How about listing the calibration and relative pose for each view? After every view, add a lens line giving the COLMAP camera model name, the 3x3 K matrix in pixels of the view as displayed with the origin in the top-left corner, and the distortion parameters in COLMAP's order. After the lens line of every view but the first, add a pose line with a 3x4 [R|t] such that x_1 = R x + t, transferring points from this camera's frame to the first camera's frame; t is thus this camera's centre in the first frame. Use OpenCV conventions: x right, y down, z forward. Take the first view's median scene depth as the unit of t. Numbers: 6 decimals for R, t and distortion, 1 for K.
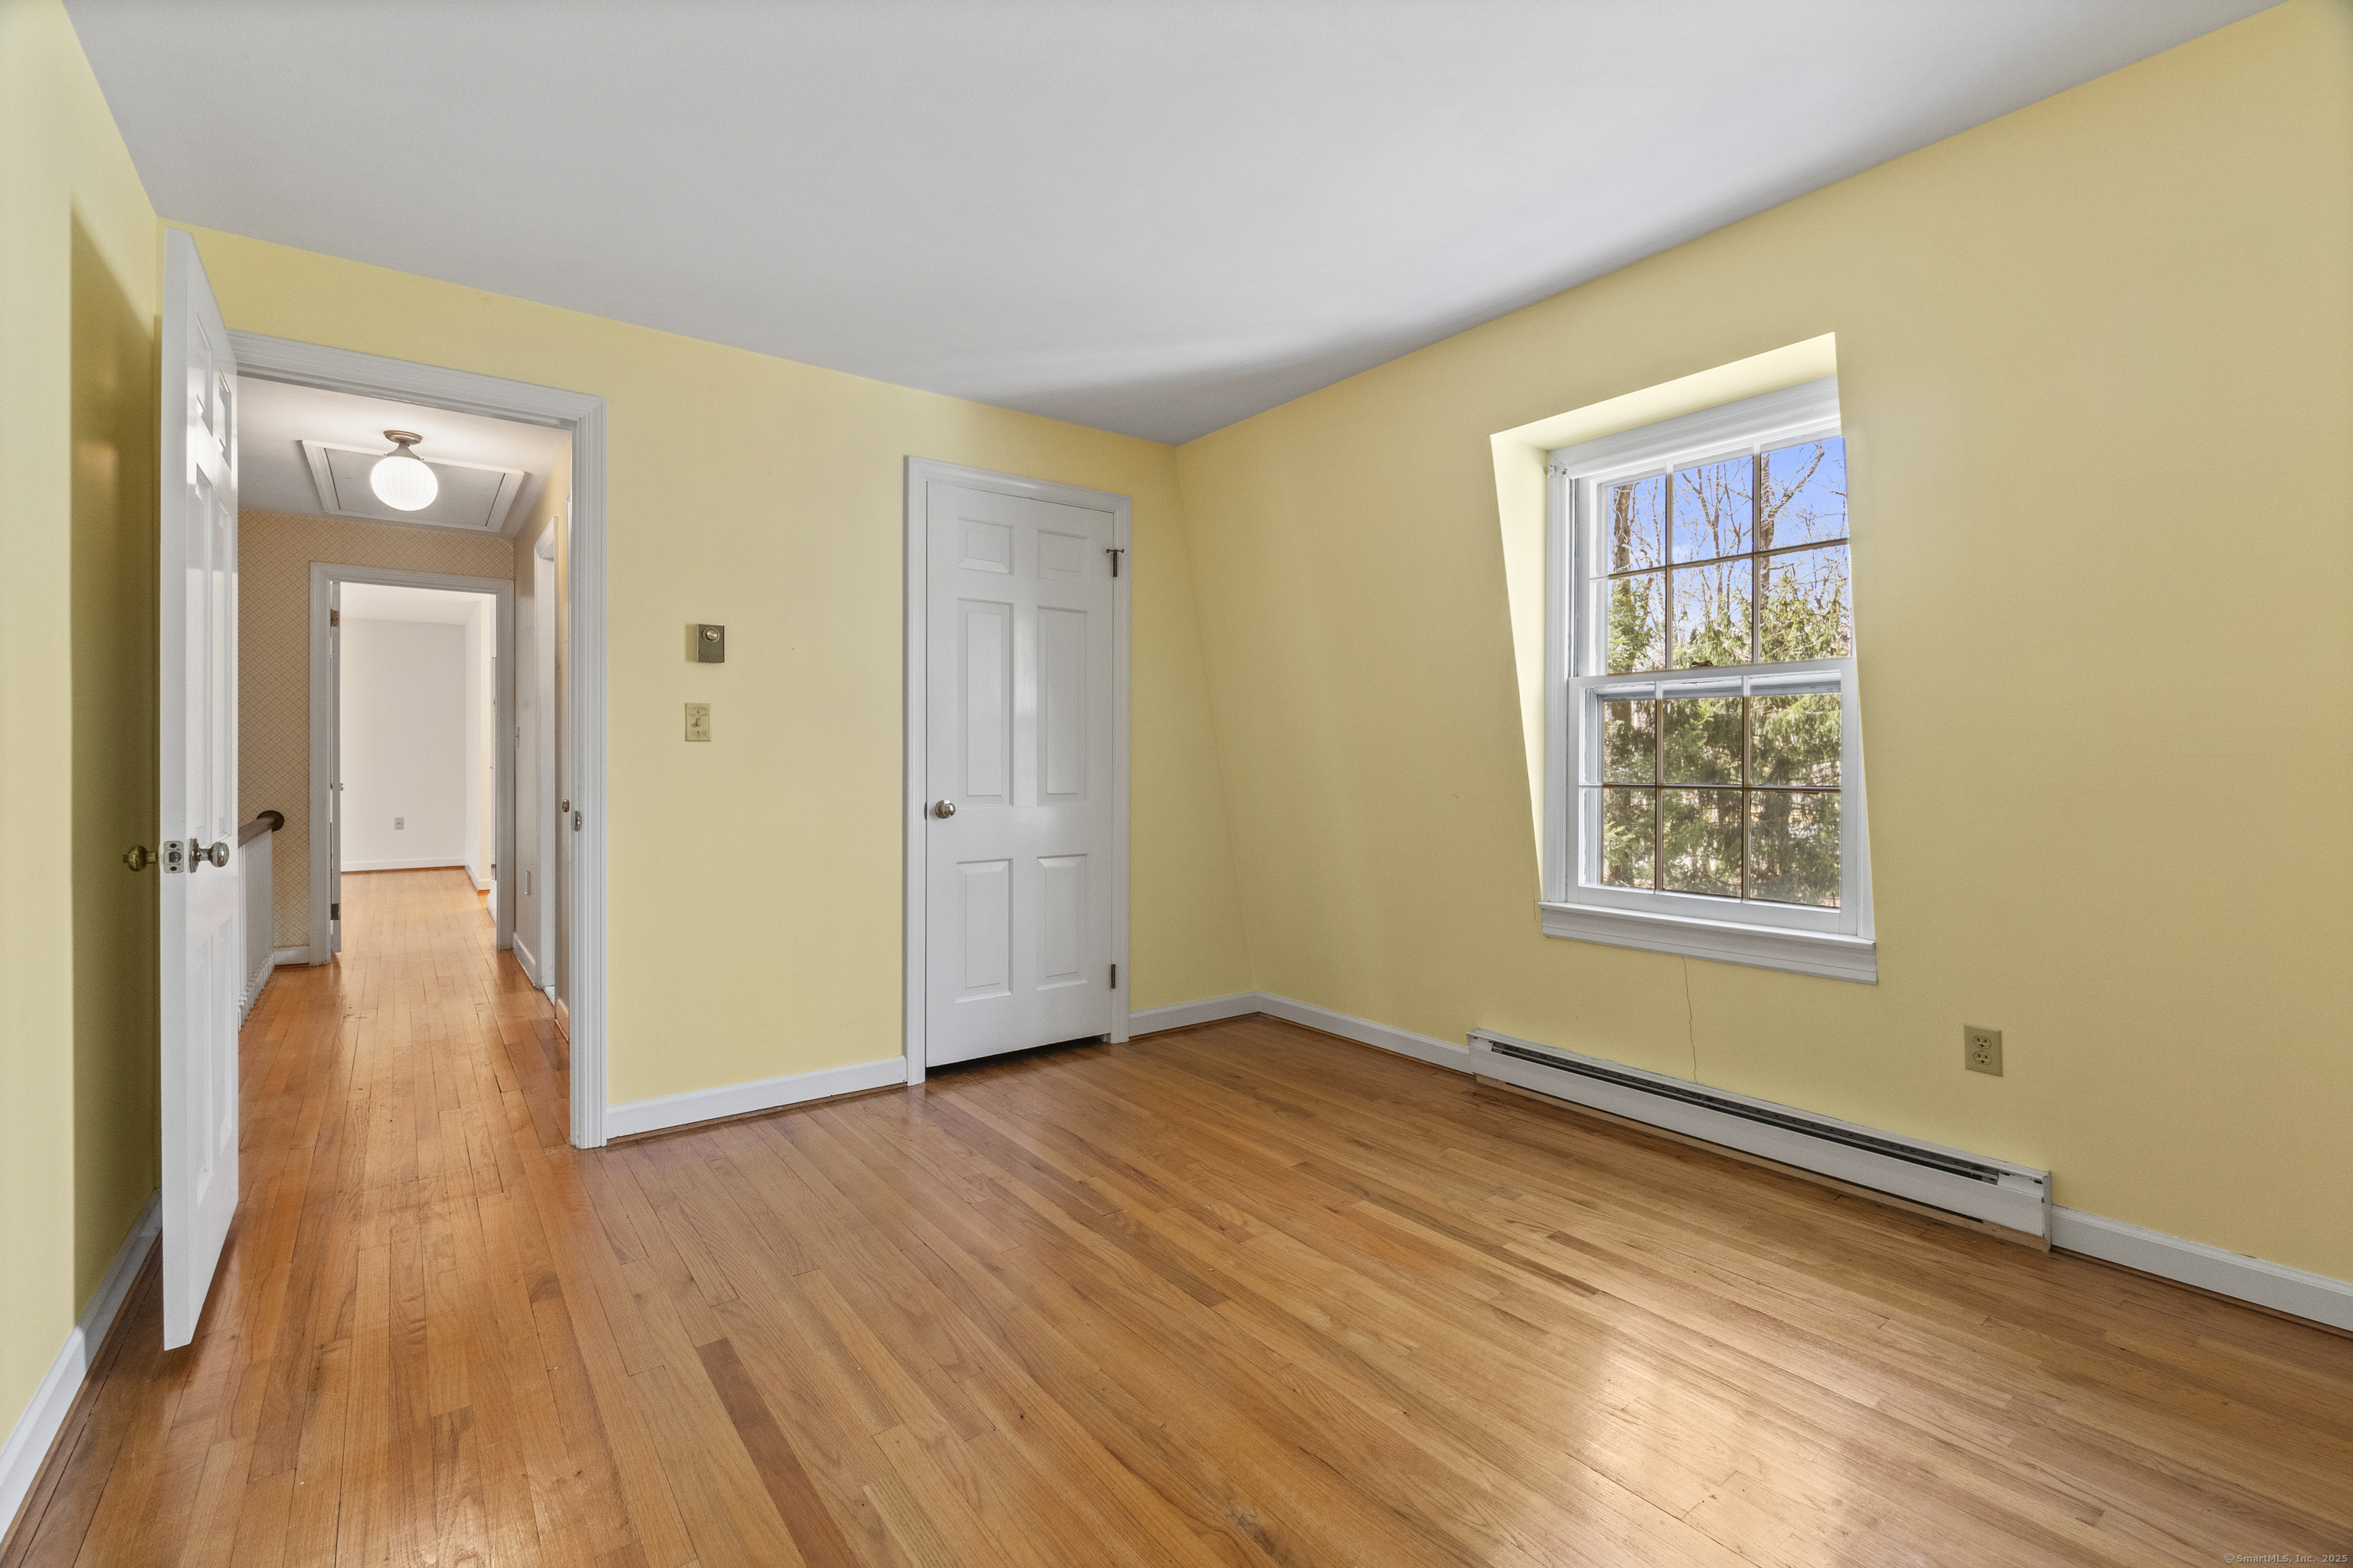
lens RADIAL K [[1026.6, 0, 1169.4], [0, 1026.6, 787.7], [0, 0, 1]] dist [-0.002000, 0.000206]
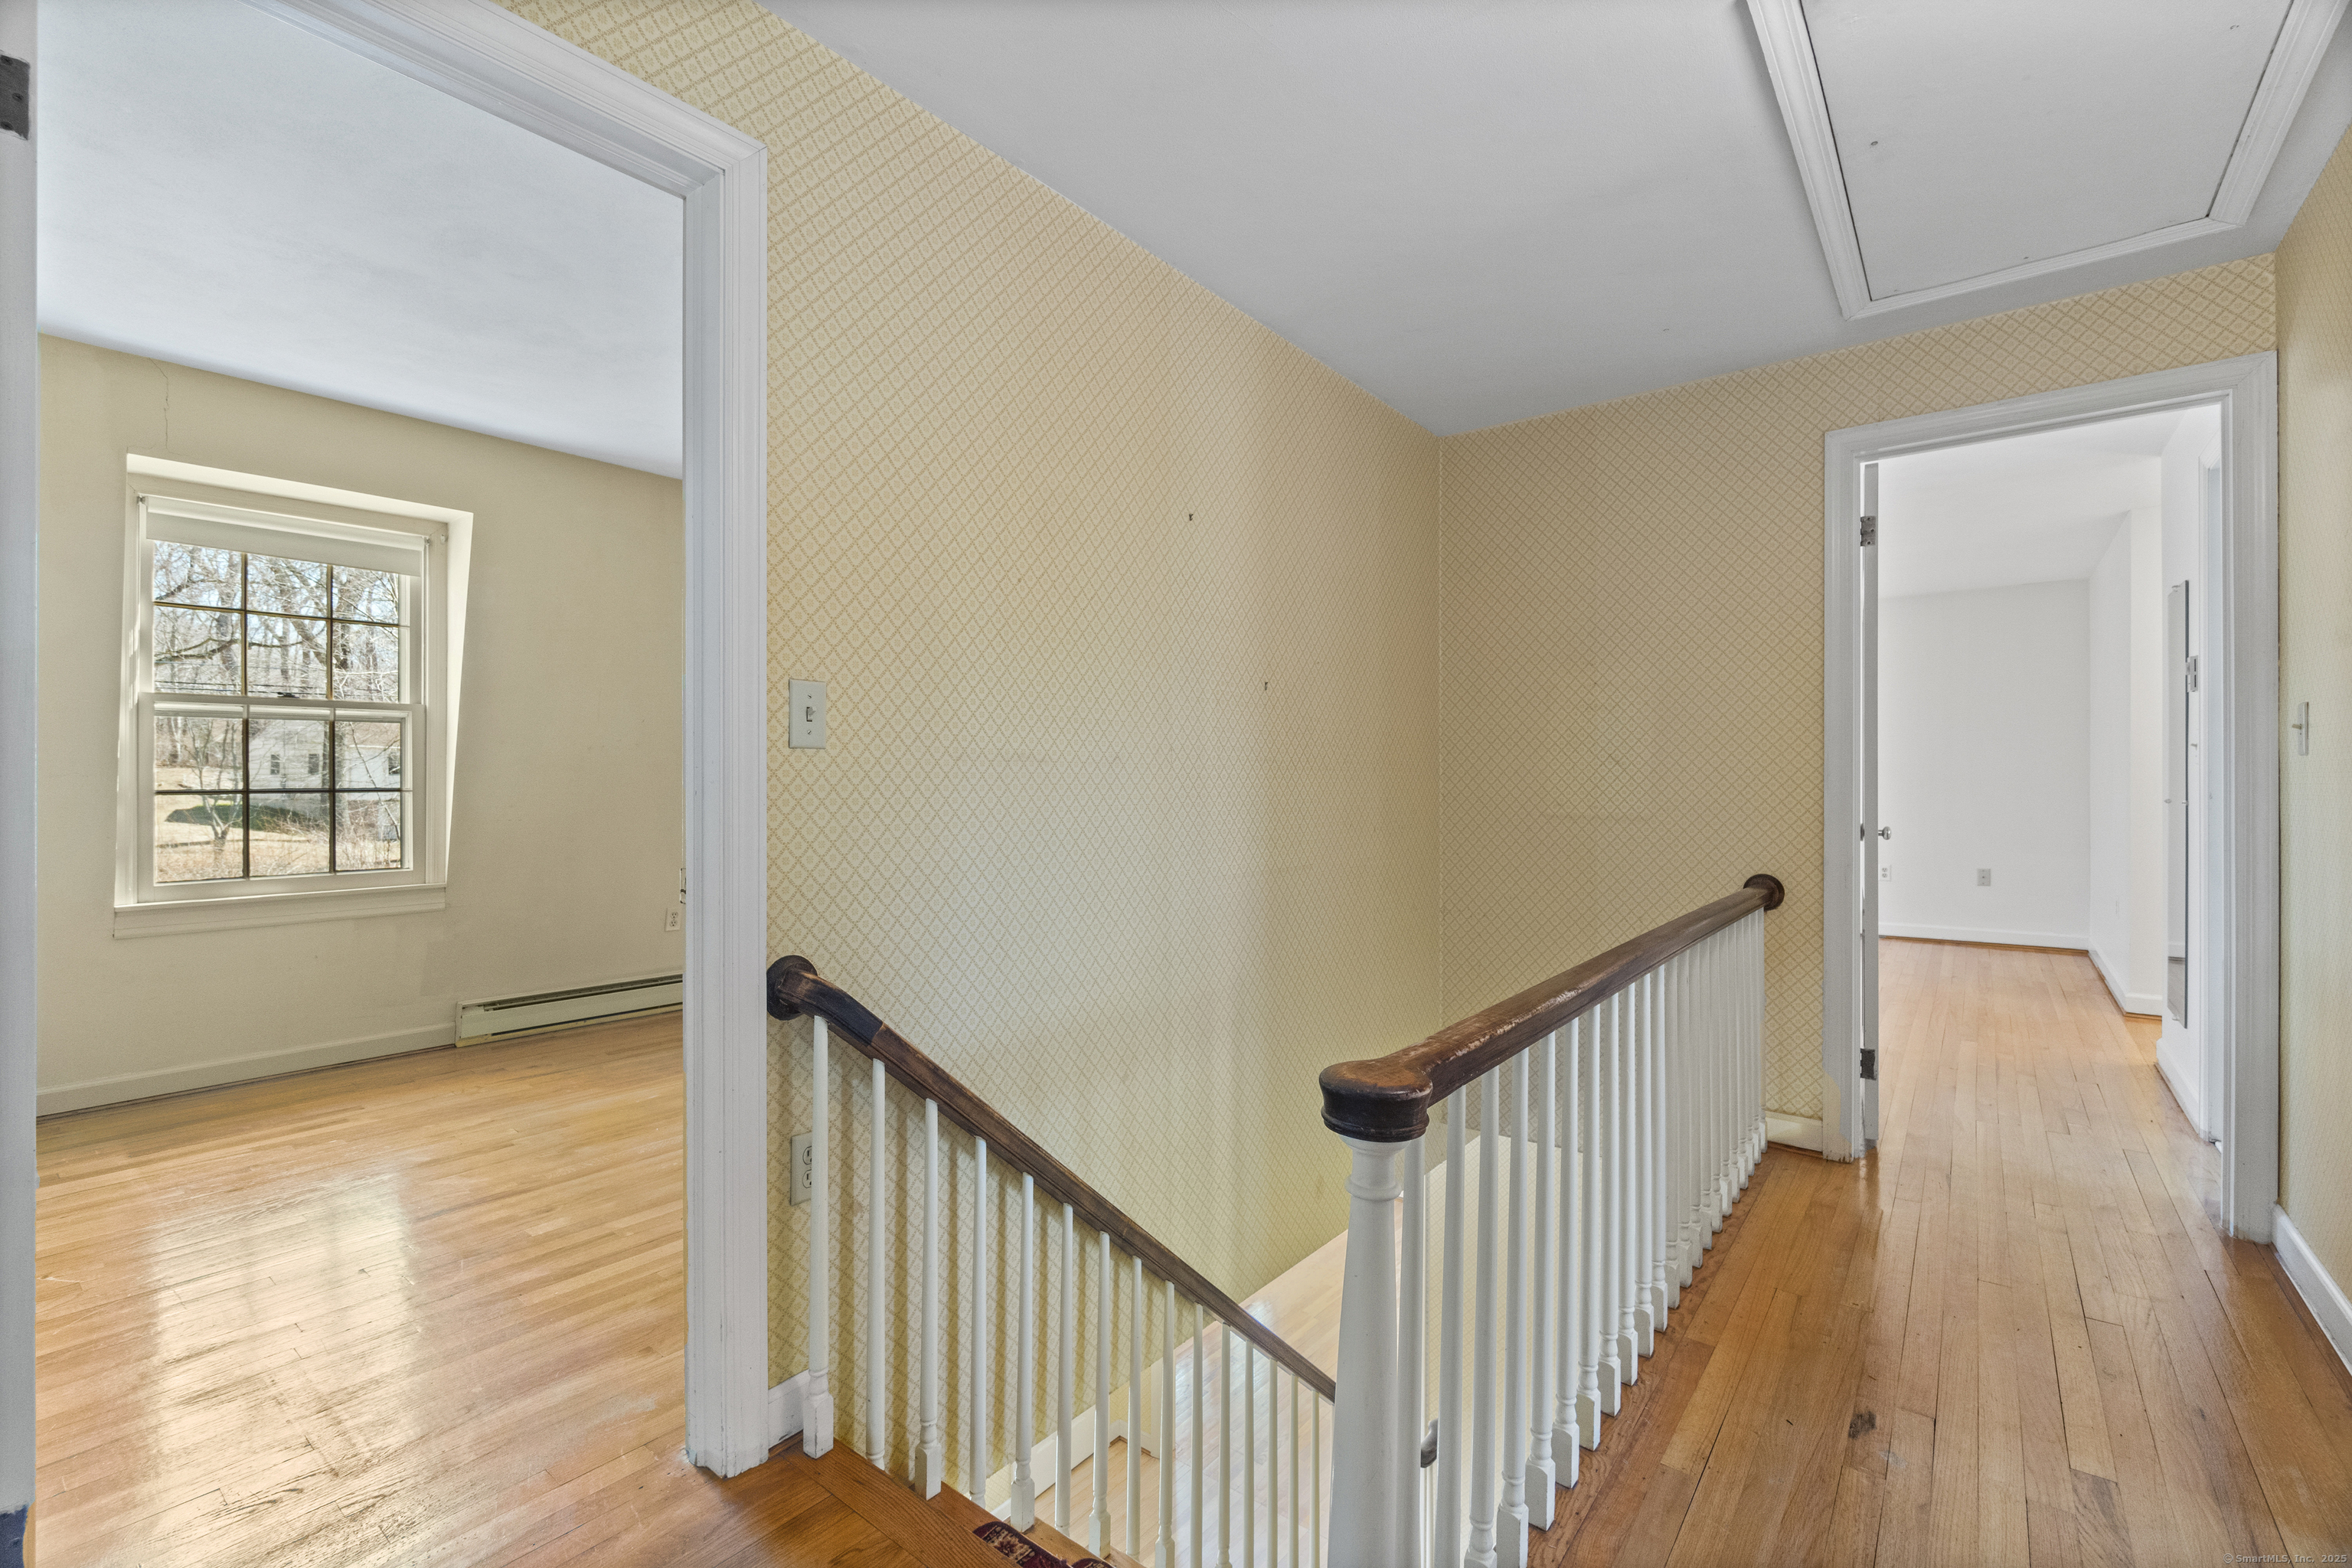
lens RADIAL K [[1026.1, 0, 1168.9], [0, 1026.1, 787.7], [0, 0, 1]] dist [-0.002000, 0.000206]
pose [[0.253567, -0.012818, -0.967233, -0.379967], [-0.015146, 0.999737, -0.017219, -0.011570], [0.967199, 0.019016, 0.253306, 0.501128]]
